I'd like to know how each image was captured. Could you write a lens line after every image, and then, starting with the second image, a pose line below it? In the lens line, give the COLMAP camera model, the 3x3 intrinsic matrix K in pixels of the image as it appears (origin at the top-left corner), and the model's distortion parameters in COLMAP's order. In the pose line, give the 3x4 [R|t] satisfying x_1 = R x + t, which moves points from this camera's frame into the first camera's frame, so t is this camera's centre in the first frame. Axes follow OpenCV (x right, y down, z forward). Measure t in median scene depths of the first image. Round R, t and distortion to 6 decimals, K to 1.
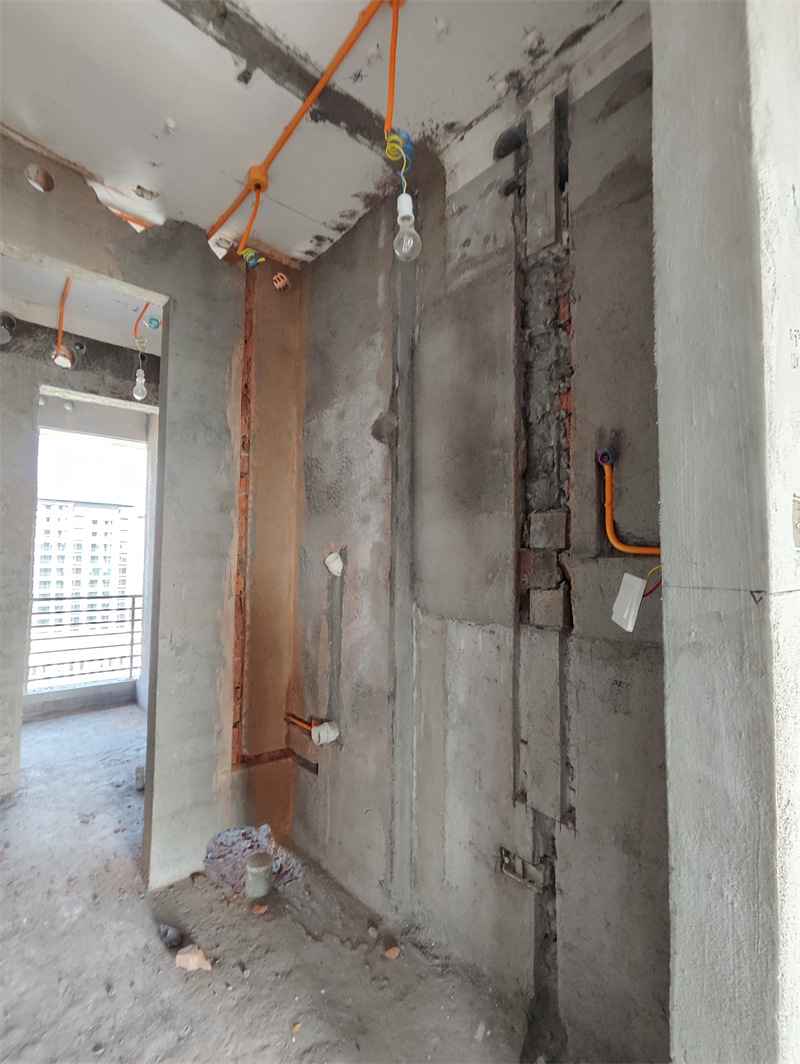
lens RADIAL K [[495.8, 0, 388.2], [0, 495.8, 534.4], [0, 0, 1]] dist [-0.019650, 0.023179]
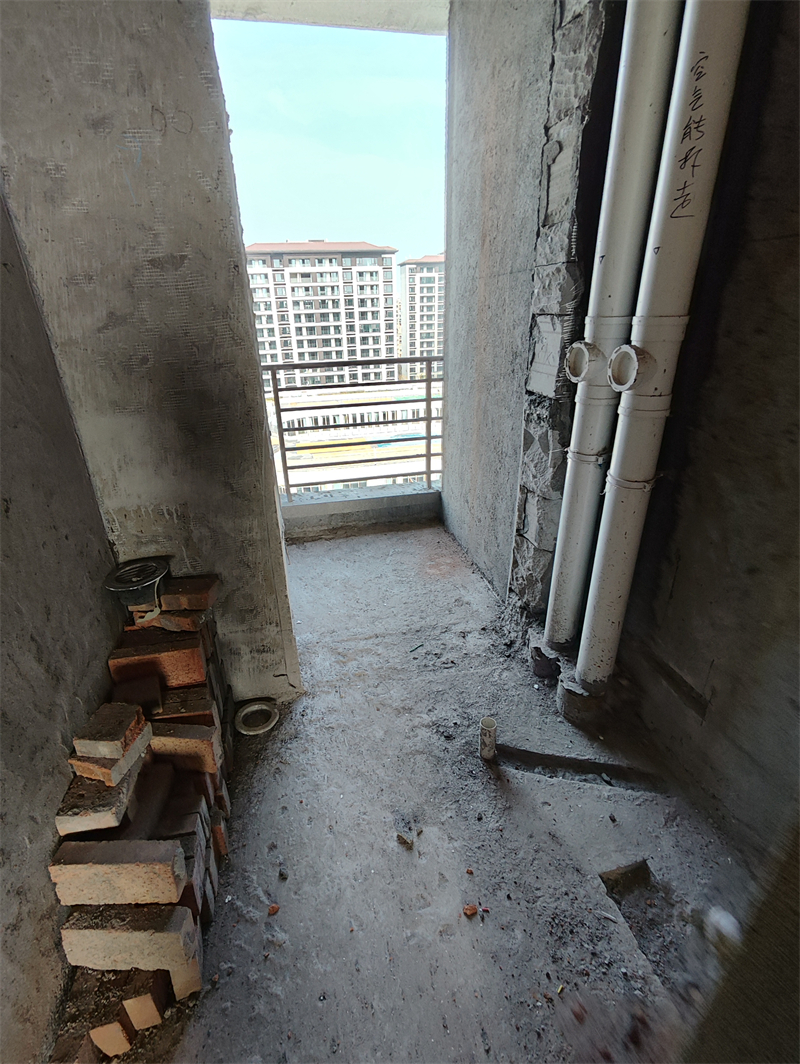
lens RADIAL K [[490.5, 0, 392.7], [0, 490.5, 537.3], [0, 0, 1]] dist [0.001596, 0.000313]
pose [[0.879972, 0.162652, -0.446312, -0.499793], [0.064106, 0.890295, 0.450850, 0.085889], [0.470681, -0.425346, 0.773007, 0.818376]]
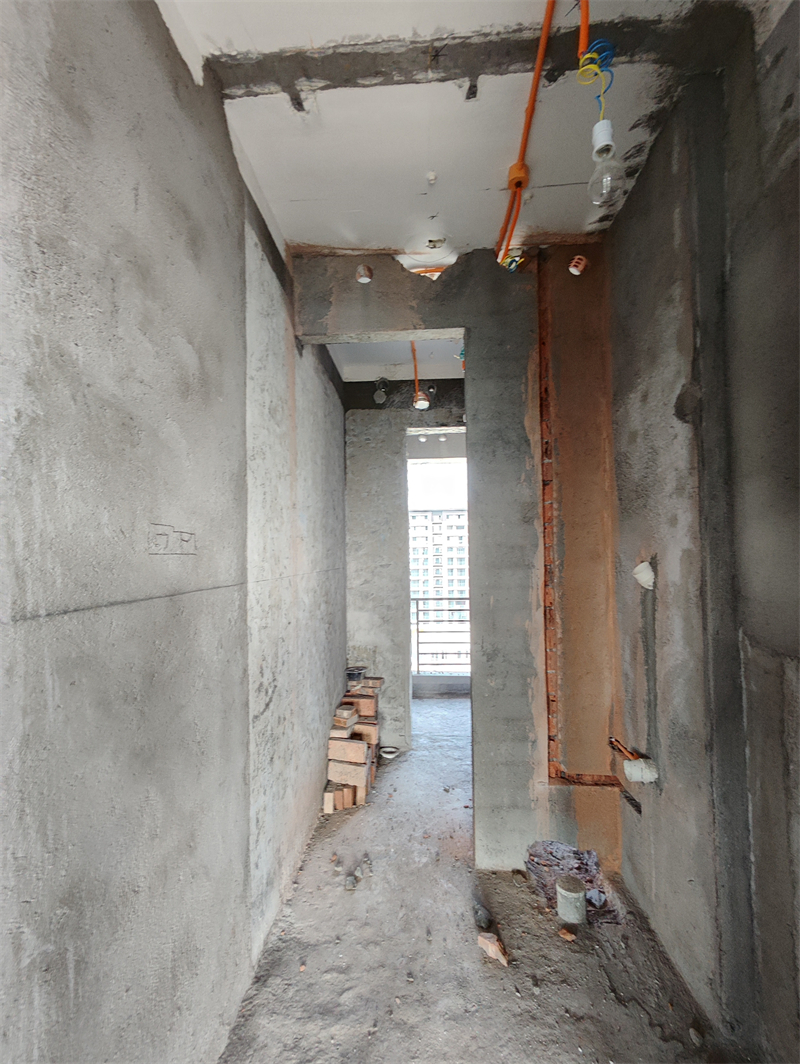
lens RADIAL K [[501.2, 0, 402.3], [0, 501.2, 547.7], [0, 0, 1]] dist [0.001006, 0.002005]
pose [[0.720979, -0.038916, -0.691863, 0.185999], [0.058885, 0.998251, 0.005213, -0.015563], [0.690451, -0.044499, 0.722010, 0.093249]]
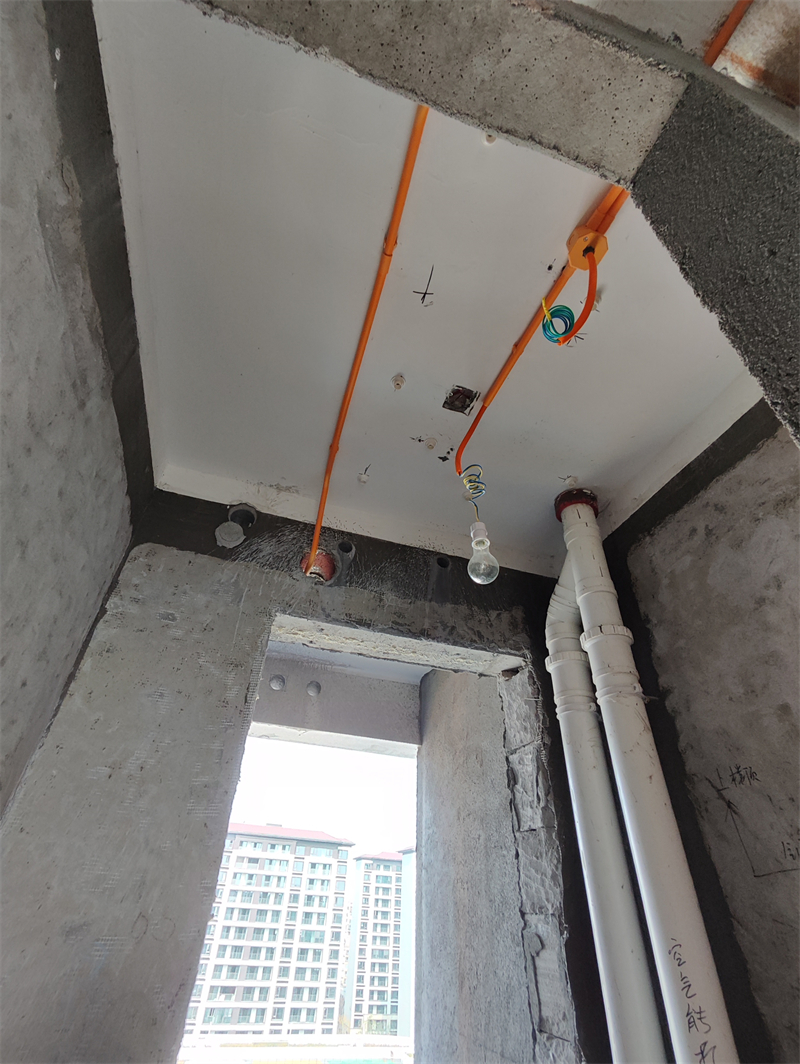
lens RADIAL K [[495.8, 0, 388.2], [0, 495.8, 534.4], [0, 0, 1]] dist [-0.019650, 0.023179]
pose [[0.912952, -0.222131, -0.342309, -0.519469], [-0.018307, 0.815717, -0.578162, -0.097830], [0.407655, 0.534101, 0.740644, 0.803216]]
